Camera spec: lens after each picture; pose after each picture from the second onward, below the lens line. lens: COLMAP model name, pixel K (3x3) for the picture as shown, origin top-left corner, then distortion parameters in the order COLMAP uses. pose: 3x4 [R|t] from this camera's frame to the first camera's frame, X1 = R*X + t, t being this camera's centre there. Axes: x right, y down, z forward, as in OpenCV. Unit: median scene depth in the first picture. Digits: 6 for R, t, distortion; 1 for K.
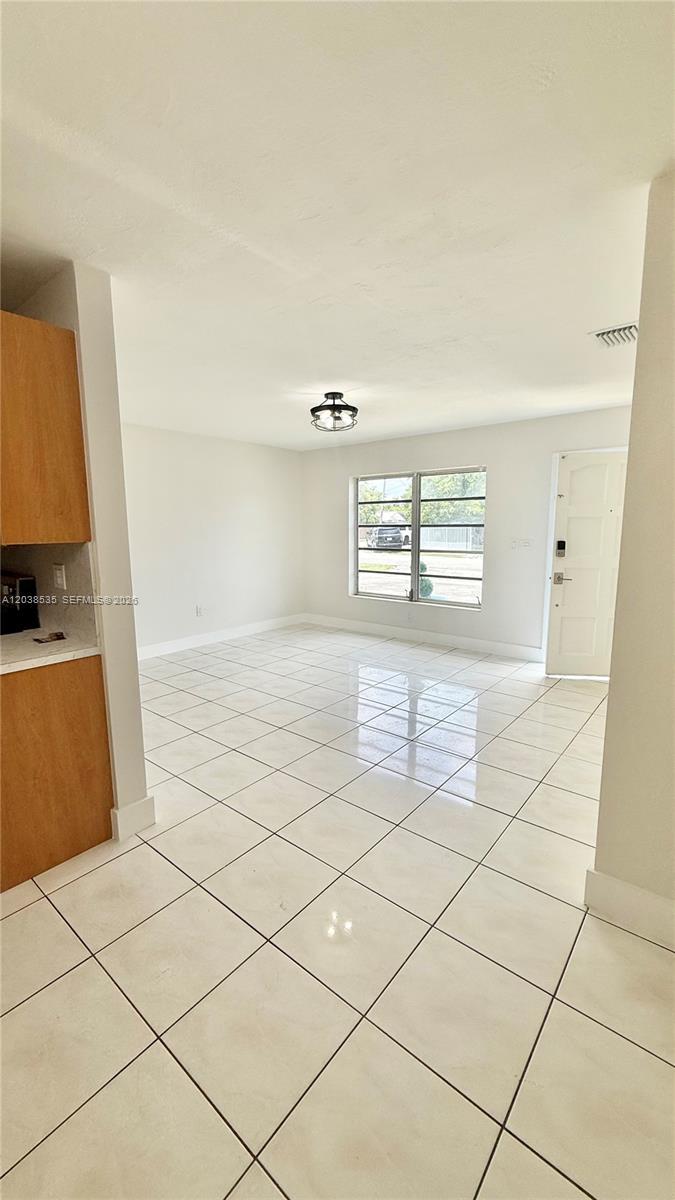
lens RADIAL K [[480.5, 0, 337.5], [0, 480.5, 600.0], [0, 0, 1]] dist [-0.025398, -0.000018]
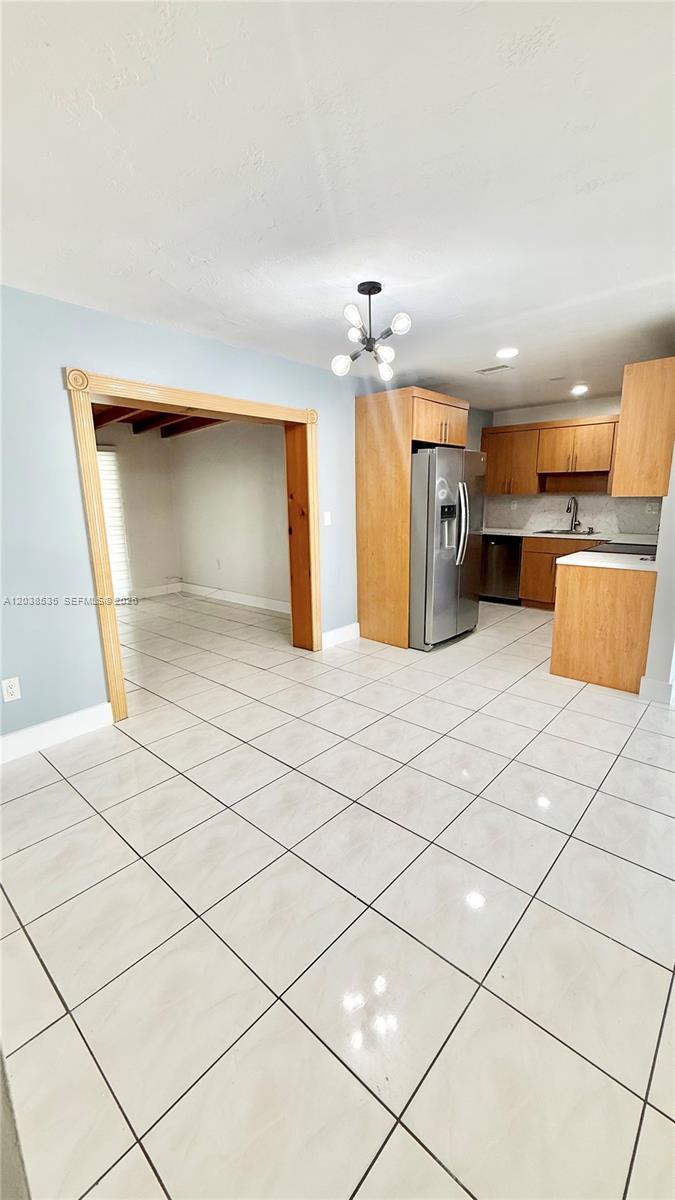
lens RADIAL K [[482.1, 0, 336.8], [0, 482.1, 598.4], [0, 0, 1]] dist [-0.001428, -0.000058]
pose [[-0.044196, 0.213090, -0.976032, 1.068579], [-0.144696, 0.965320, 0.217303, 0.011672], [0.988489, 0.150832, -0.011830, 0.023212]]
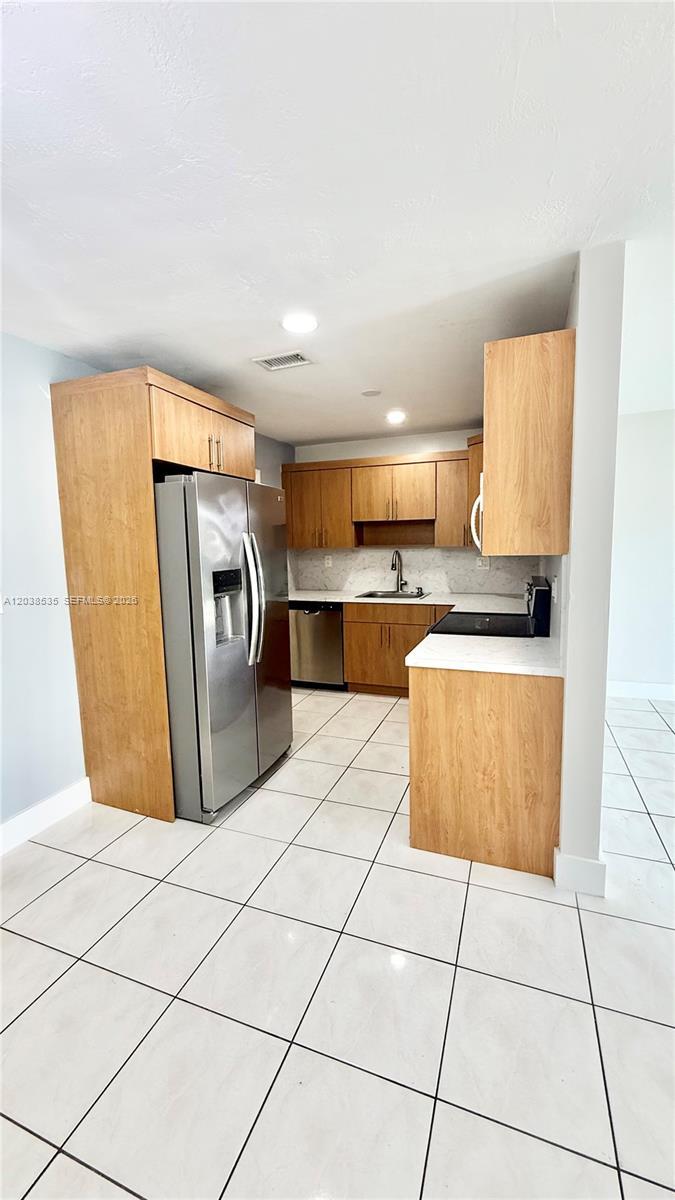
lens RADIAL K [[482.1, 0, 336.8], [0, 482.1, 598.4], [0, 0, 1]] dist [-0.001428, -0.000058]
pose [[0.318776, 0.105222, -0.941972, 0.220128], [-0.130259, 0.989253, 0.066422, -0.040233], [0.938837, 0.101527, 0.329056, 0.271958]]
